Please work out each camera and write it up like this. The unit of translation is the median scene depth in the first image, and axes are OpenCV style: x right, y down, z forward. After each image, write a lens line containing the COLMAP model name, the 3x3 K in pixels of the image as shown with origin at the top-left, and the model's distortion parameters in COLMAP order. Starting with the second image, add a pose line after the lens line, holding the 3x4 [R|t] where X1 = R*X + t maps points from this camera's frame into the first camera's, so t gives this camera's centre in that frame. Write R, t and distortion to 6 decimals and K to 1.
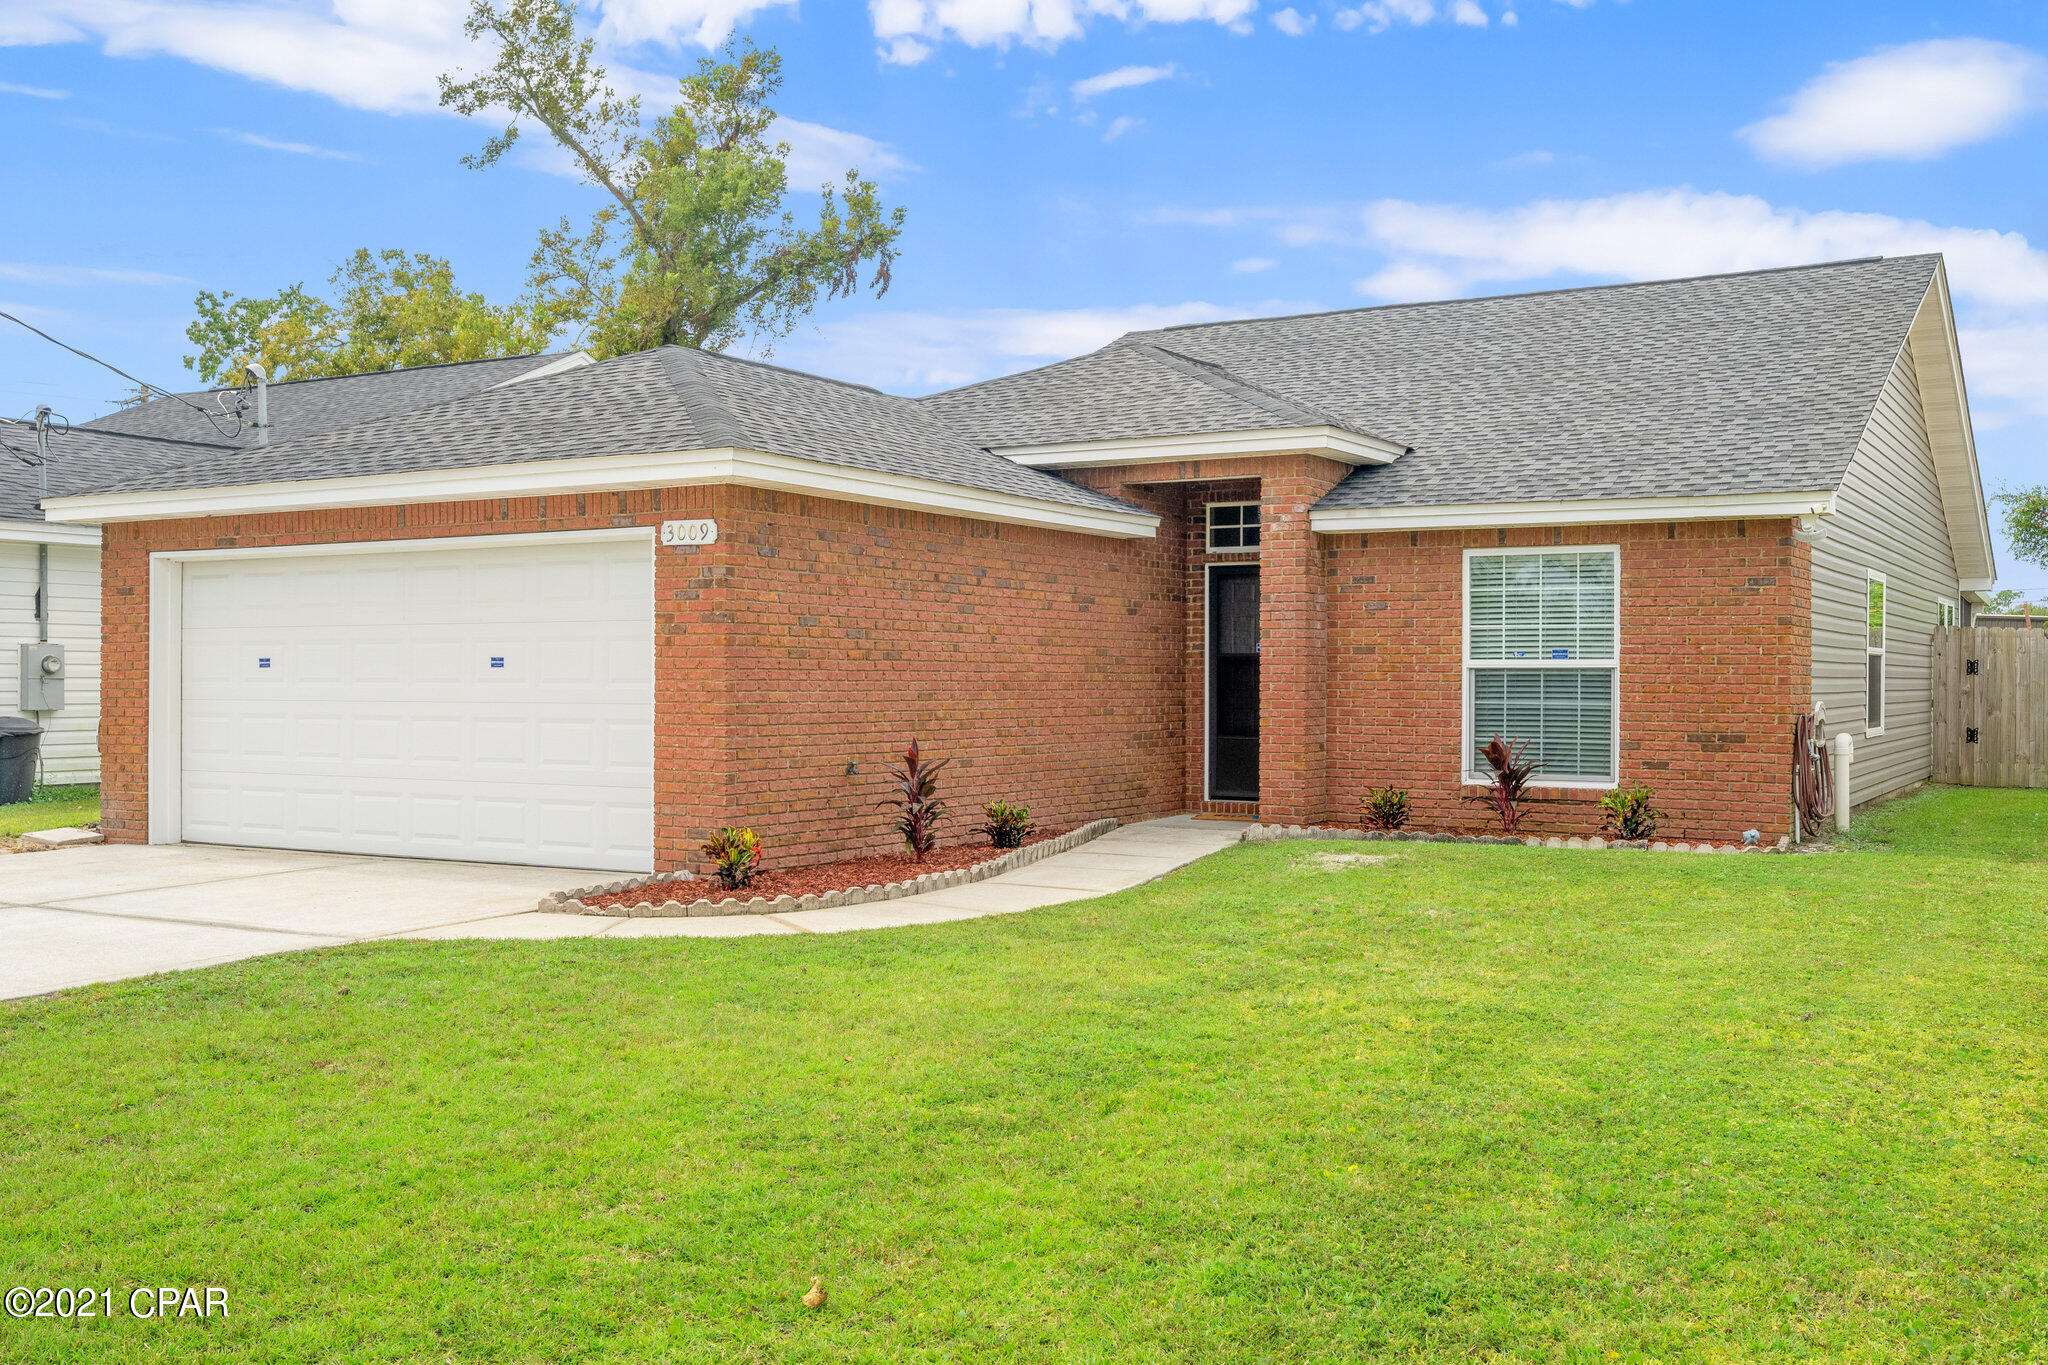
lens RADIAL K [[1952.5, 0, 1024.0], [0, 1952.5, 682.5], [0, 0, 1]] dist [0.001892, 0.002223]
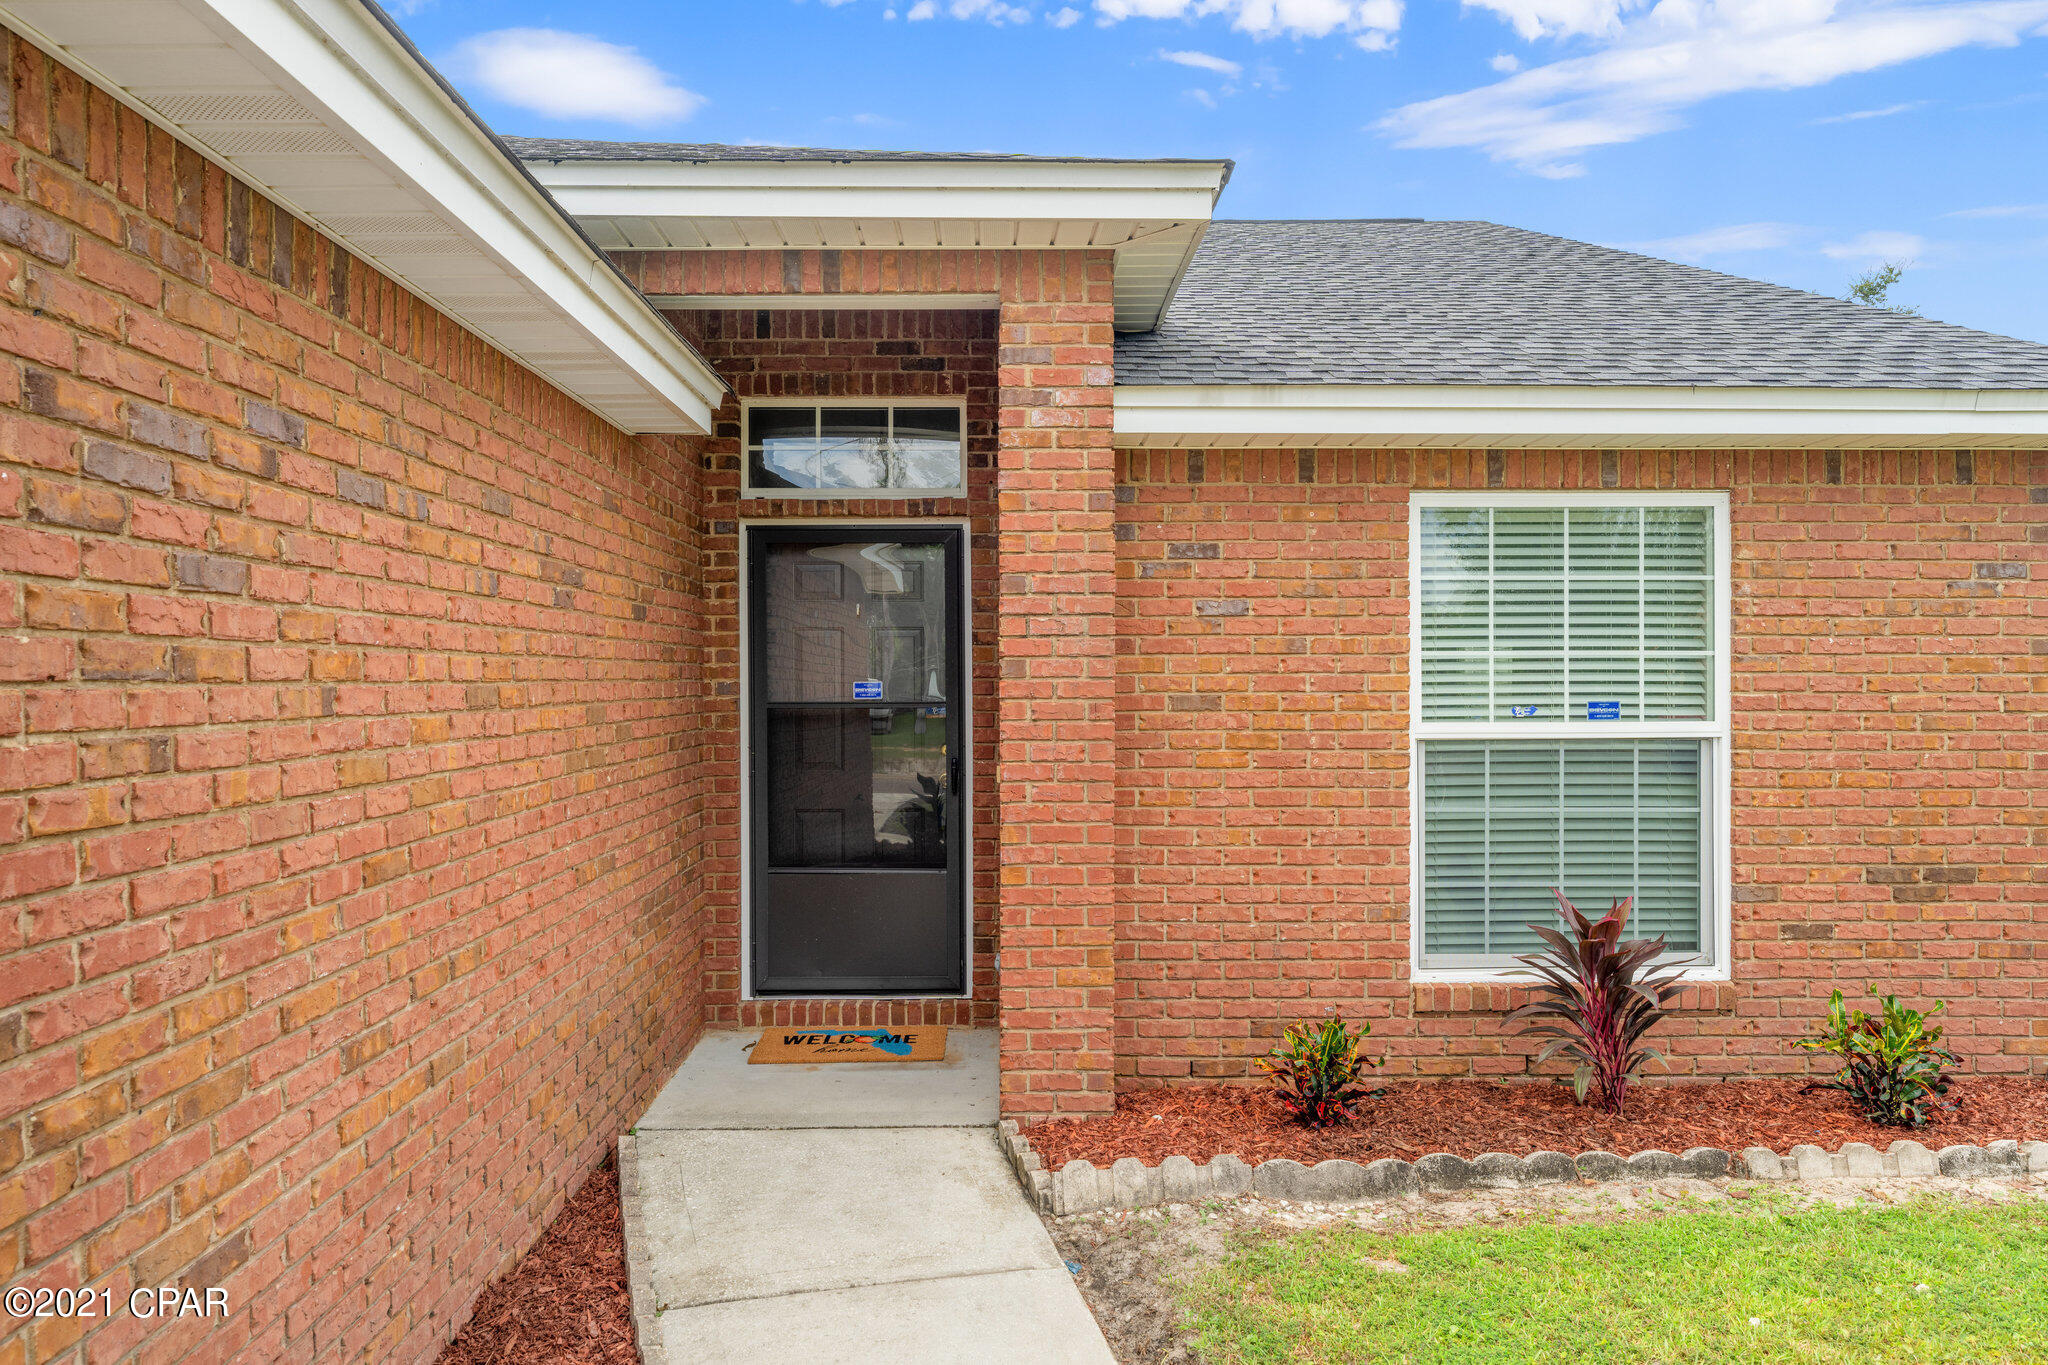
lens RADIAL K [[1355.8, 0, 1024.0], [0, 1355.8, 682.5], [0, 0, 1]] dist [0.000772, -0.000269]
pose [[0.851887, -0.008380, 0.523658, -0.029786], [0.007683, 0.999964, 0.003503, -0.023461], [-0.523669, 0.001040, 0.851921, 0.766130]]
